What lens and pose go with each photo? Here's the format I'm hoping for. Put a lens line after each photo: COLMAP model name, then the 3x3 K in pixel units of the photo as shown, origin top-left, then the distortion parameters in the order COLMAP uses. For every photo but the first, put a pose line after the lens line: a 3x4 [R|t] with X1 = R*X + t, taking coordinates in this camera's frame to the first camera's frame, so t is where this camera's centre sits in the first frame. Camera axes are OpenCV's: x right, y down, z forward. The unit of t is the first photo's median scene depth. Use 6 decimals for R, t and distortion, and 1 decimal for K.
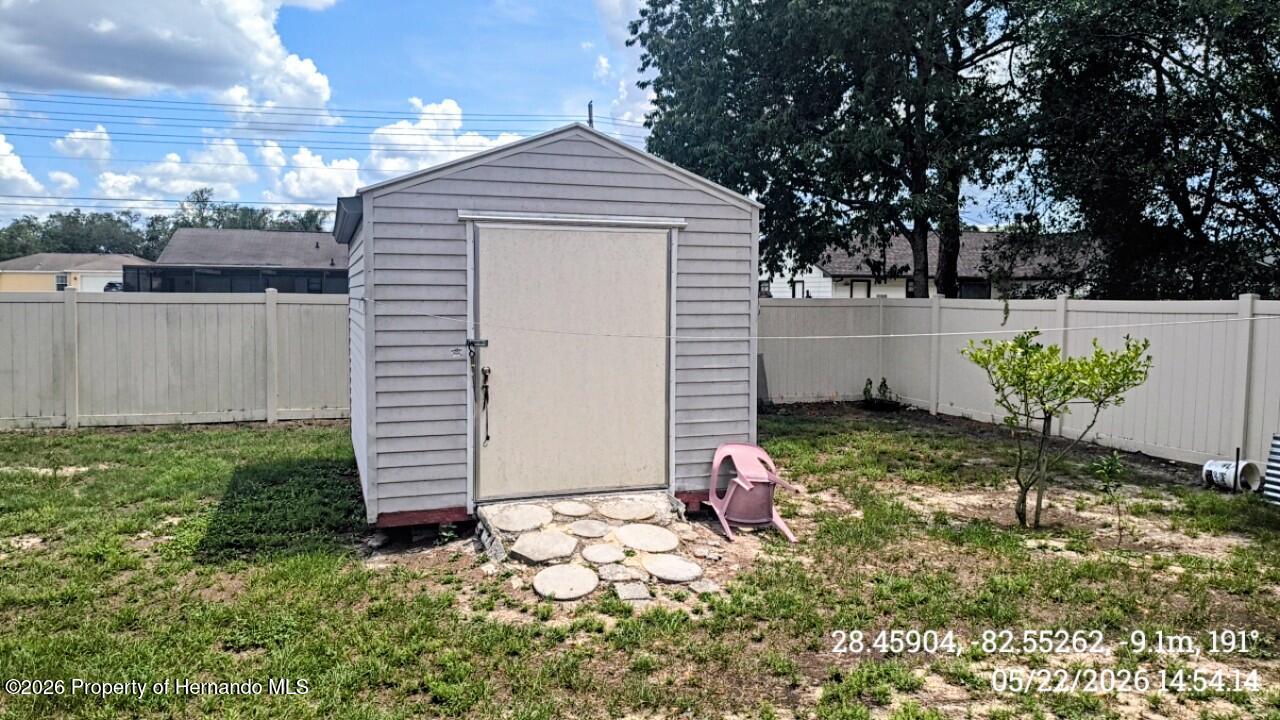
lens RADIAL K [[886.0, 0, 637.0], [0, 886.0, 327.9], [0, 0, 1]] dist [0.045353, -0.054520]
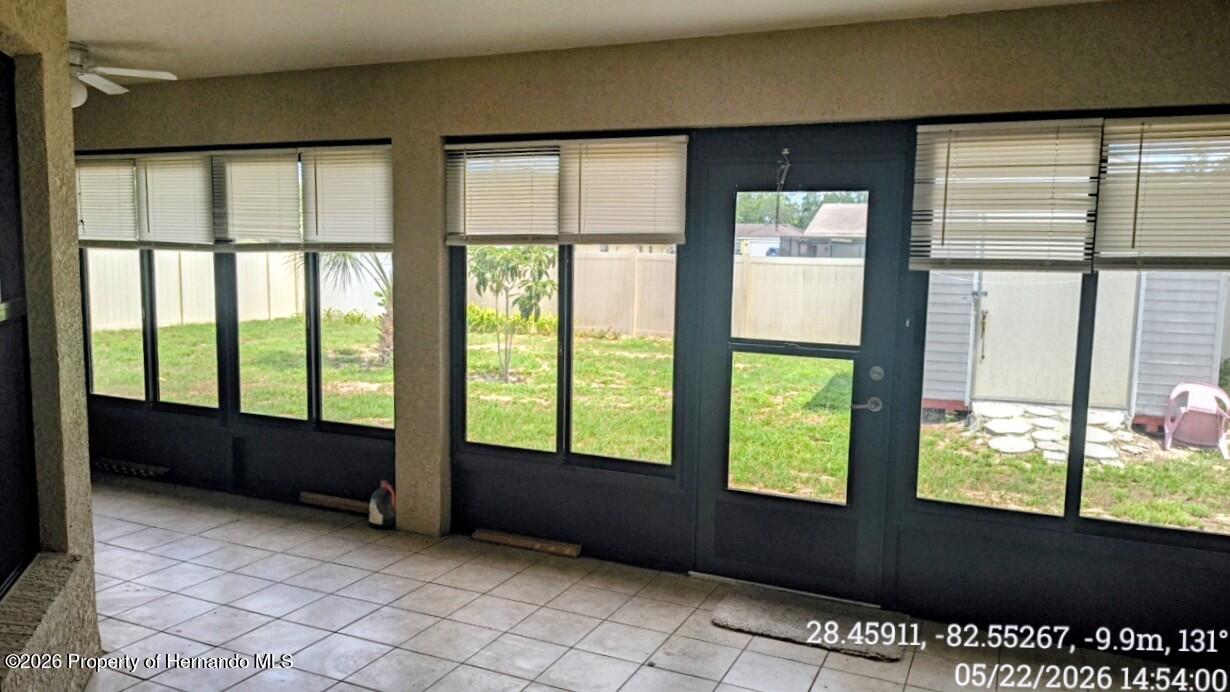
lens RADIAL K [[871.3, 0, 615.0], [0, 871.3, 346.0], [0, 0, 1]] dist [0.057098, -0.075355]
pose [[0.759367, 0.078697, -0.645885, 0.280623], [-0.039967, 0.996426, 0.074419, 0.017775], [0.649433, -0.030697, 0.759799, -0.466383]]
